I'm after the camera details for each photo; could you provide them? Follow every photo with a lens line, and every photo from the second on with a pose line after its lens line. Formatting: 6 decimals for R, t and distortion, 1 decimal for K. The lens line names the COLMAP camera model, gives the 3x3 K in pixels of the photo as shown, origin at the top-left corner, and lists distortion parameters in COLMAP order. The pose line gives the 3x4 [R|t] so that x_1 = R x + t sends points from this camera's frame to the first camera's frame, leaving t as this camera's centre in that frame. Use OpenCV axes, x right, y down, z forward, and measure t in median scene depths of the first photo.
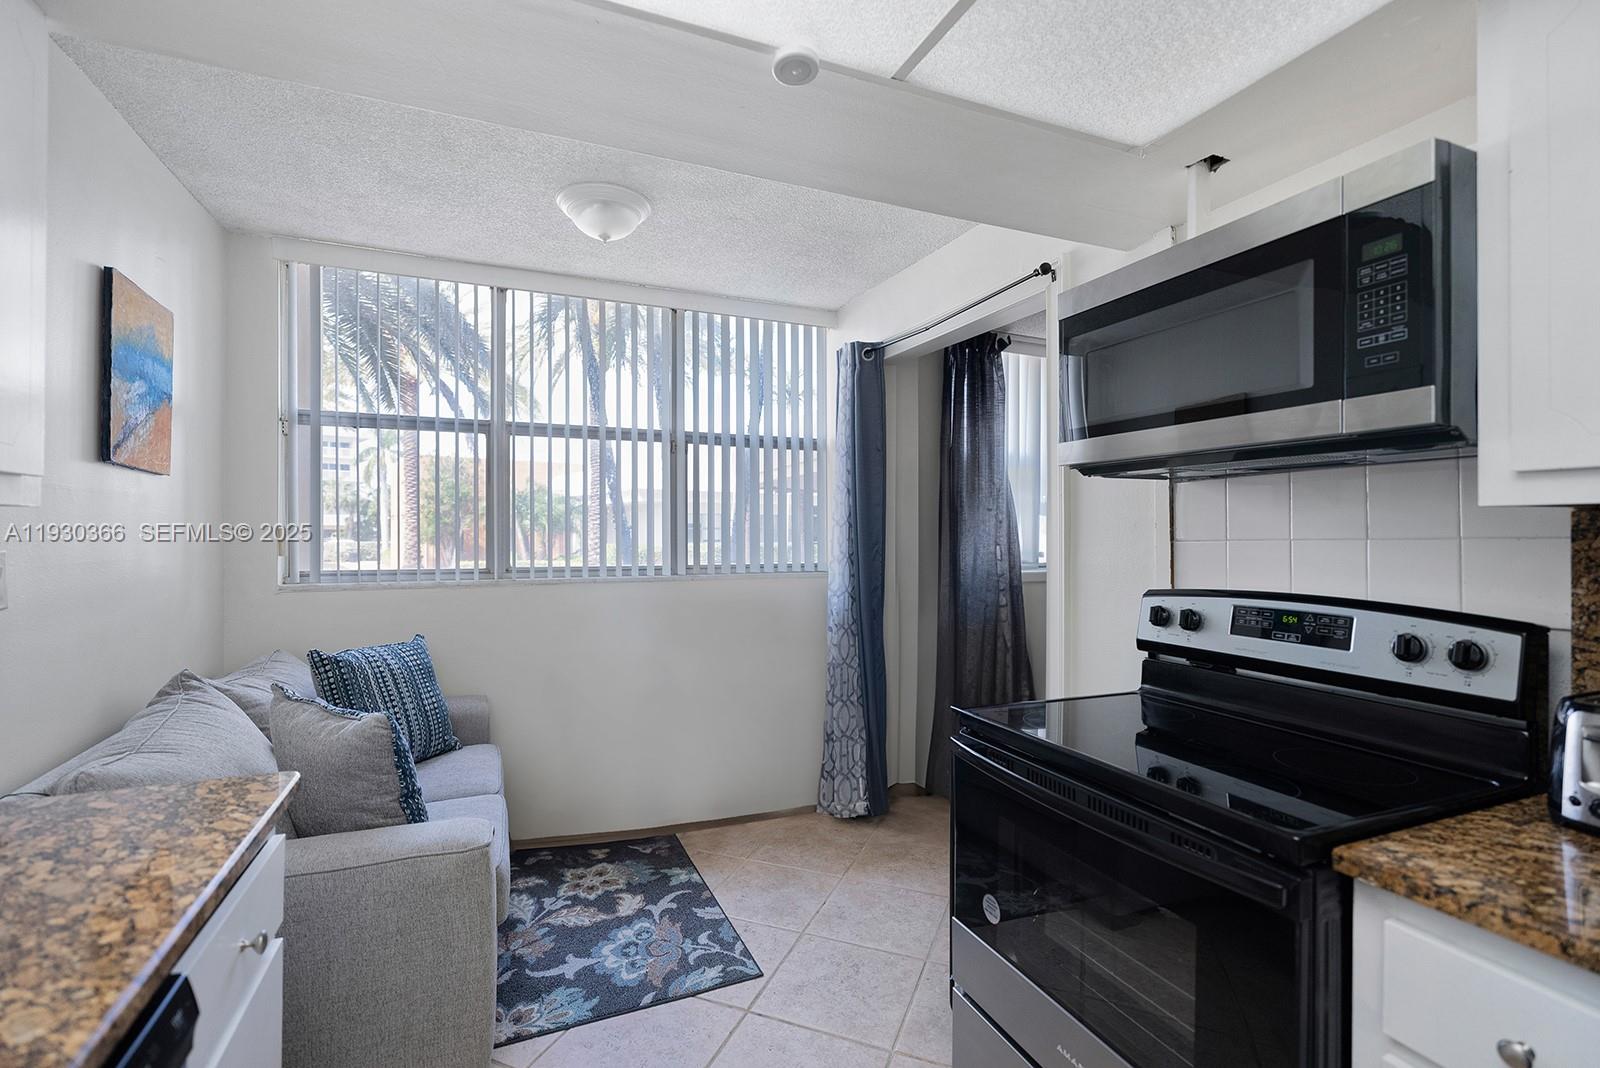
lens RADIAL K [[731.5, 0, 794.8], [0, 731.5, 535.0], [0, 0, 1]] dist [-0.000401, 0.001423]
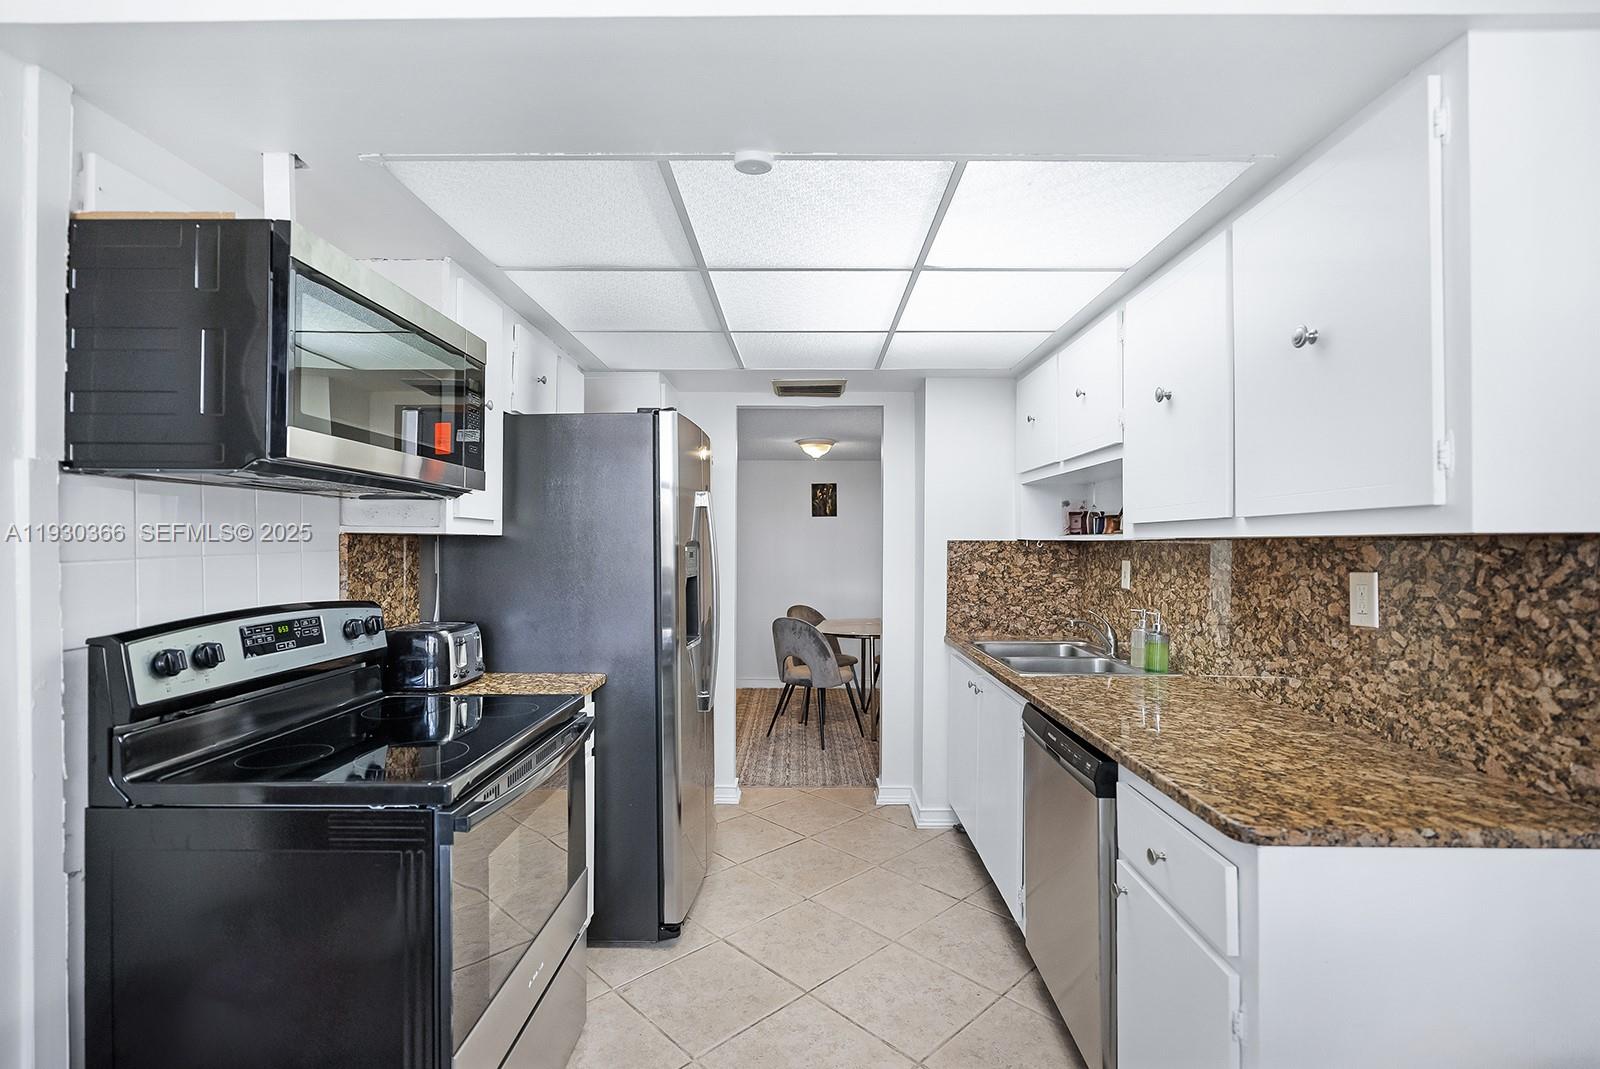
lens RADIAL K [[732.7, 0, 797.3], [0, 732.7, 552.6], [0, 0, 1]] dist [-0.000515, 0.000435]
pose [[-0.918266, -0.009283, 0.395855, -0.607783], [-0.004068, 0.999894, 0.014011, -0.021128], [-0.395943, 0.011255, -0.918206, 2.309066]]
